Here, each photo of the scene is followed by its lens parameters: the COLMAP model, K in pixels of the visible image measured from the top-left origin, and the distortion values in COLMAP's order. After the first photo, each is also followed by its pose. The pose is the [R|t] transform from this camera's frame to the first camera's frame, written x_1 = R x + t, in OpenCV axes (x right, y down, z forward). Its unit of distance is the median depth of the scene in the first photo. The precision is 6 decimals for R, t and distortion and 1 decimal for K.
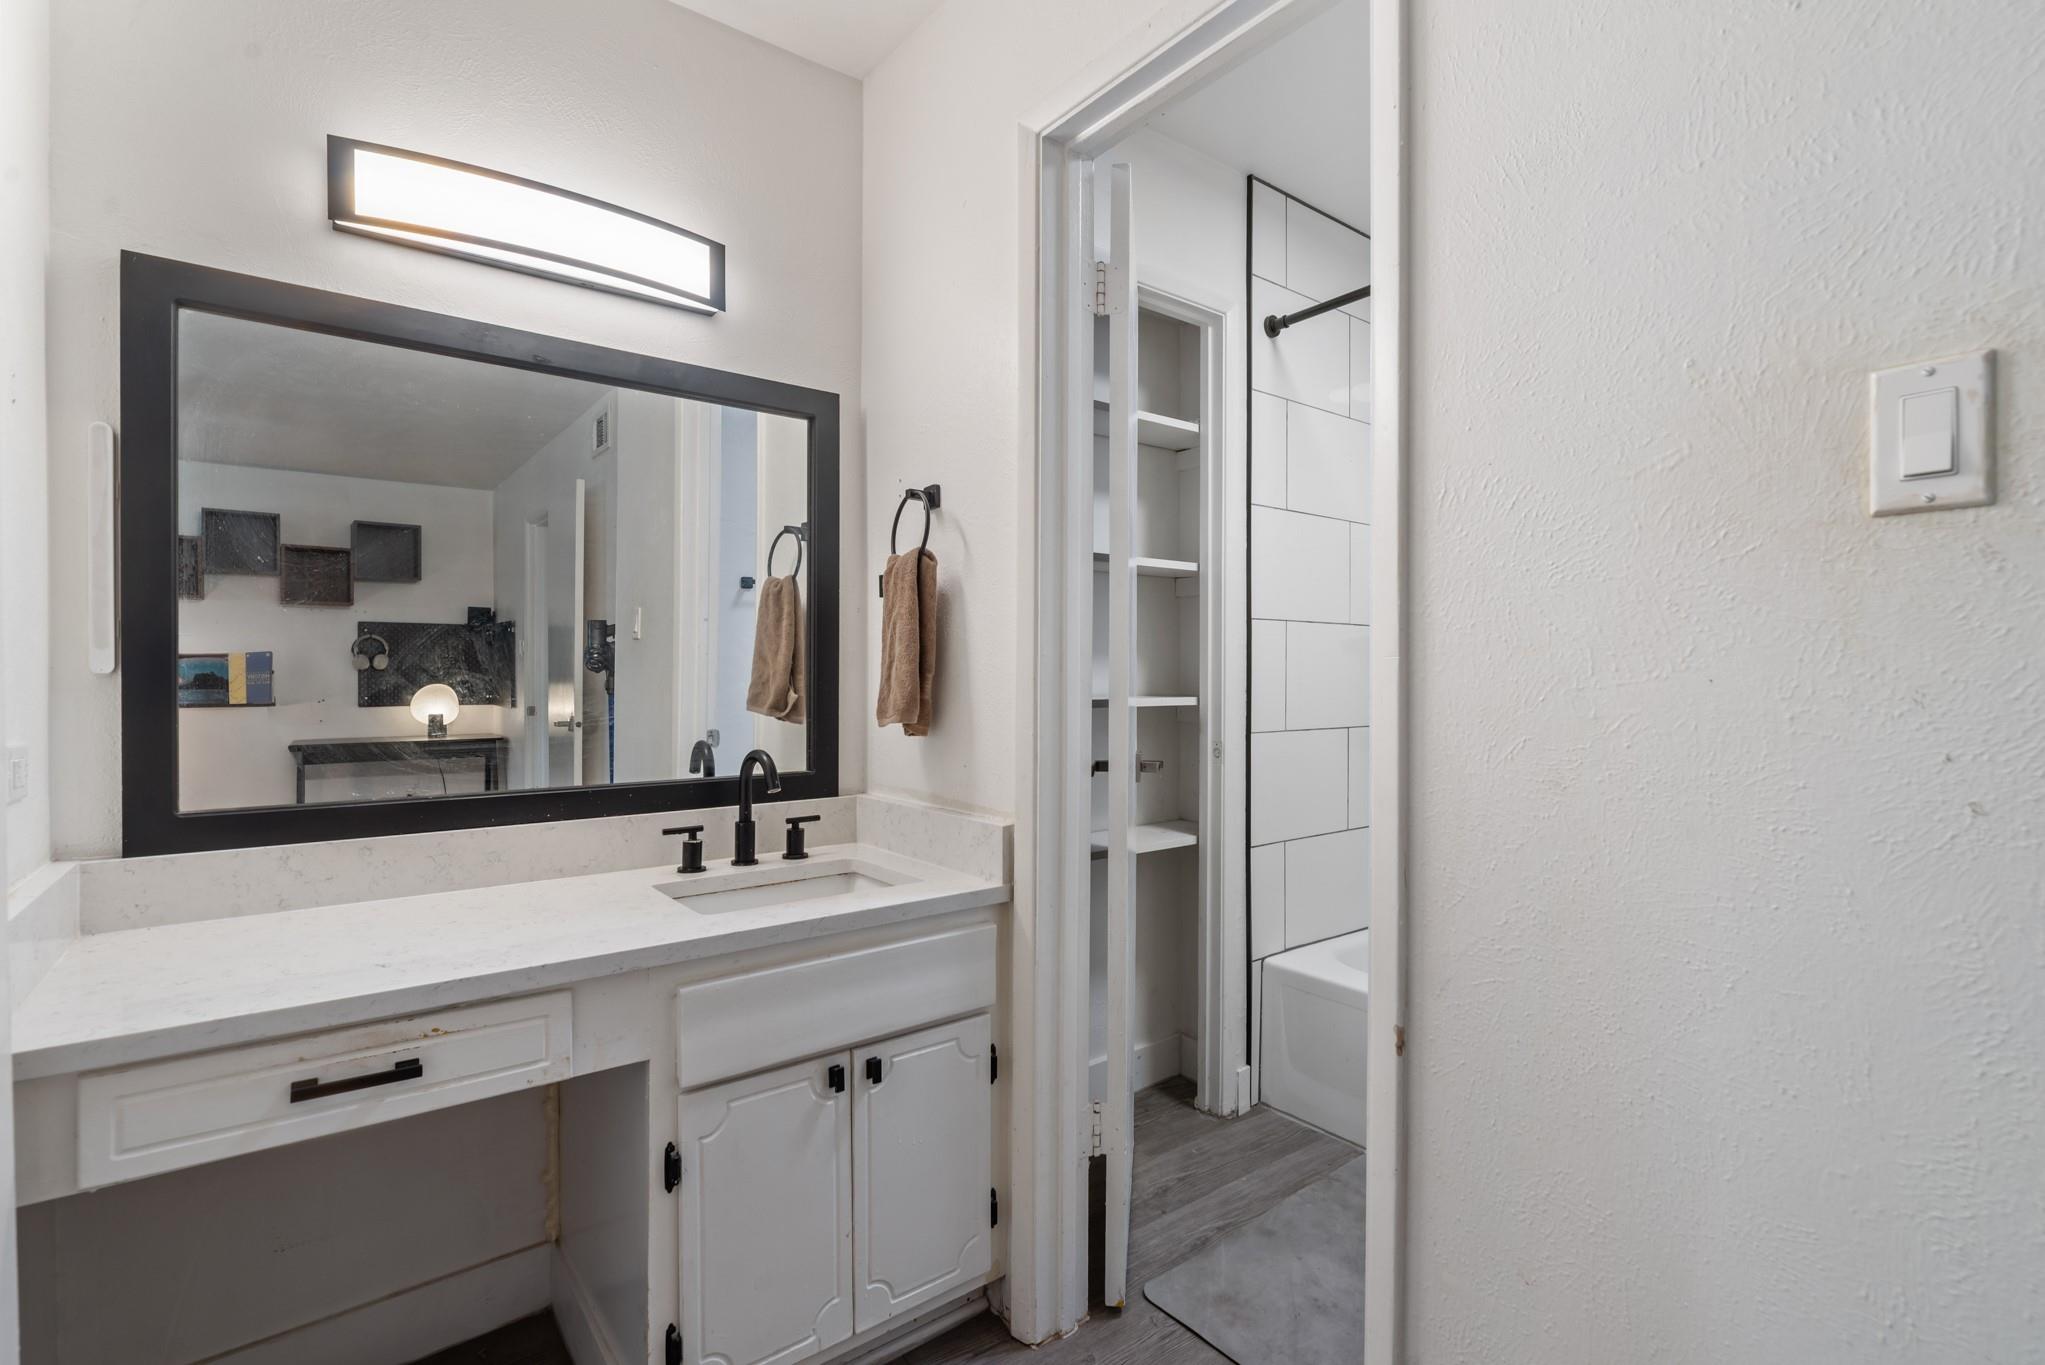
lens RADIAL K [[951.3, 0, 1026.2], [0, 951.3, 680.4], [0, 0, 1]] dist [-0.010548, -0.000386]
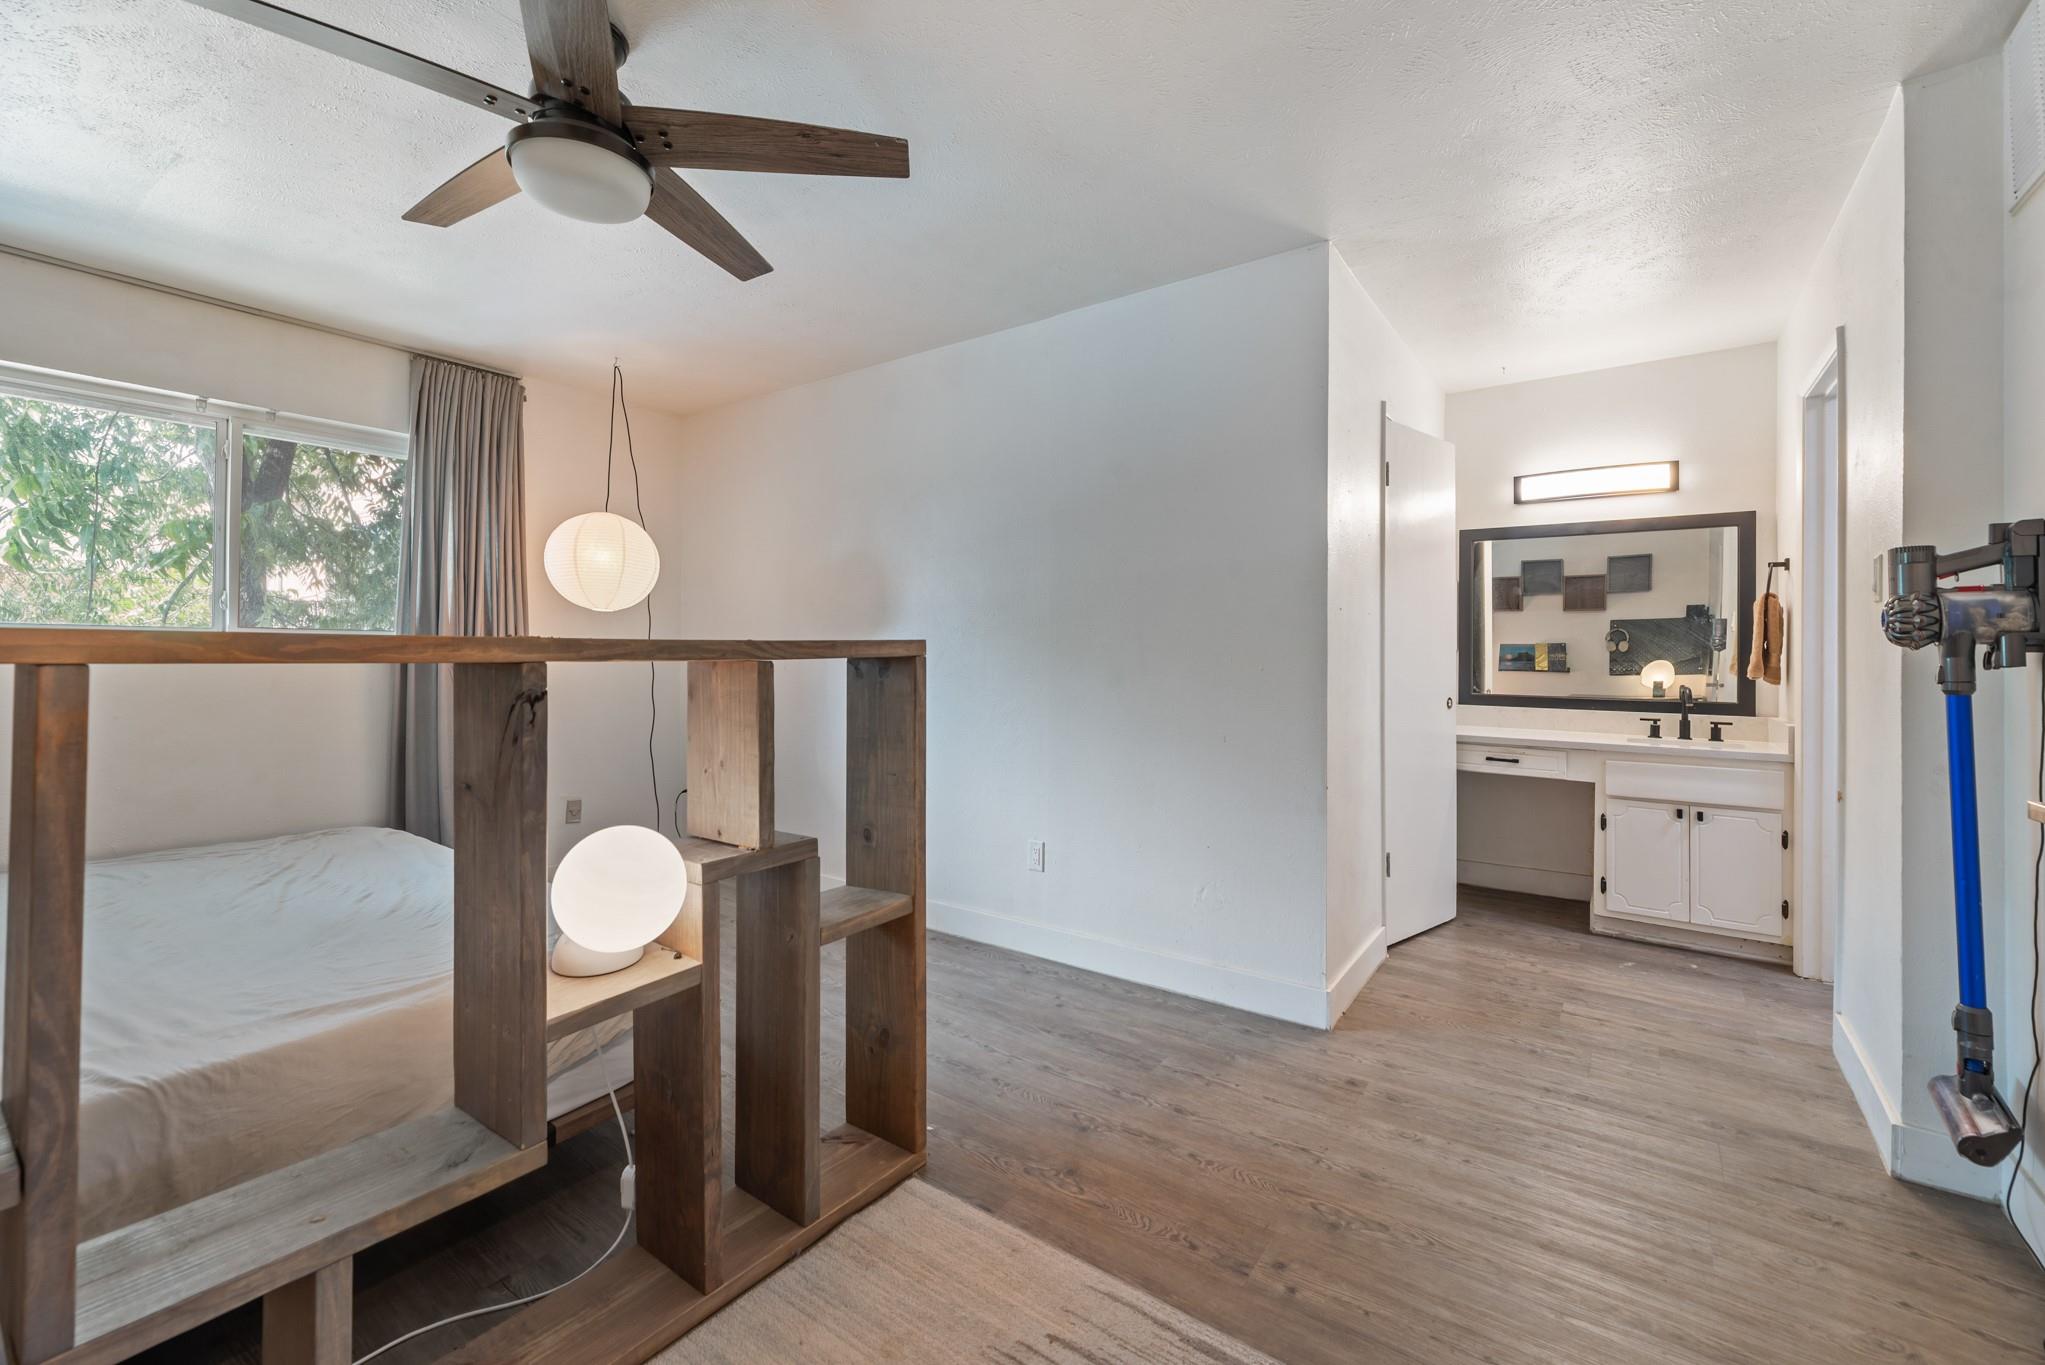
lens RADIAL K [[836.3, 0, 1049.2], [0, 836.3, 648.3], [0, 0, 1]] dist [0.003586, 0.000162]
pose [[0.302197, -0.003942, -0.953237, 1.104983], [-0.008527, 0.999940, -0.006838, 0.006559], [0.953207, 0.010195, 0.302146, -0.993753]]
